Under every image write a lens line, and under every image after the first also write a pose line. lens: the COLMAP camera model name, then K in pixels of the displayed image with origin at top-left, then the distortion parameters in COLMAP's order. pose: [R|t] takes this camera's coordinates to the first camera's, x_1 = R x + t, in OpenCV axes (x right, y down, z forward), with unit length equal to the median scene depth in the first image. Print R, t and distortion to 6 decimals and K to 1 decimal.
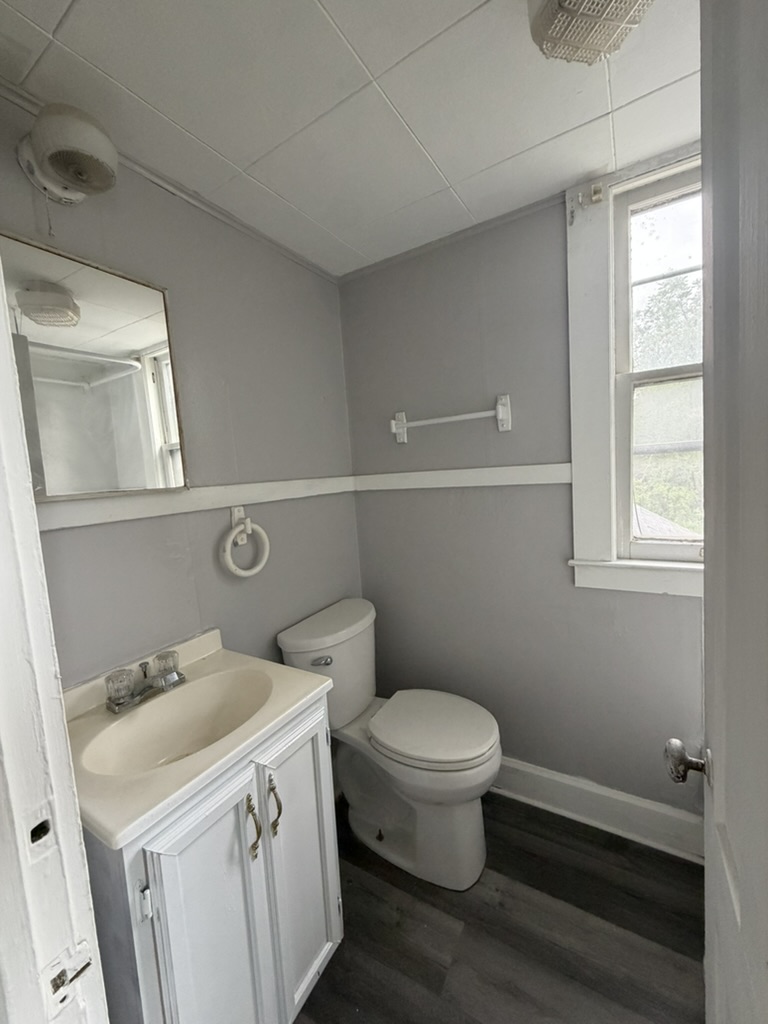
lens RADIAL K [[407.7, 0, 384.0], [0, 407.7, 512.0], [0, 0, 1]] dist [-0.000083, 0.000099]
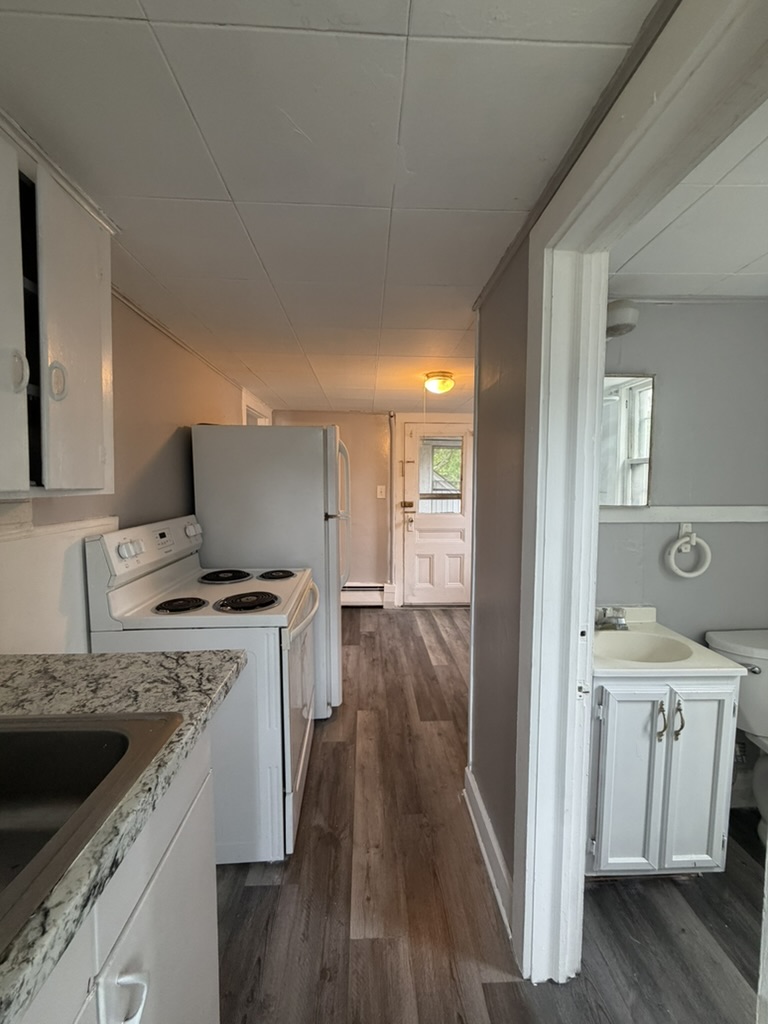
lens RADIAL K [[407.7, 0, 384.0], [0, 407.7, 512.0], [0, 0, 1]] dist [-0.000083, 0.000099]
pose [[0.541542, 0.126634, -0.831082, 0.227910], [-0.116433, 0.990360, 0.075034, -0.038508], [0.832572, 0.056131, 0.551066, -0.610506]]
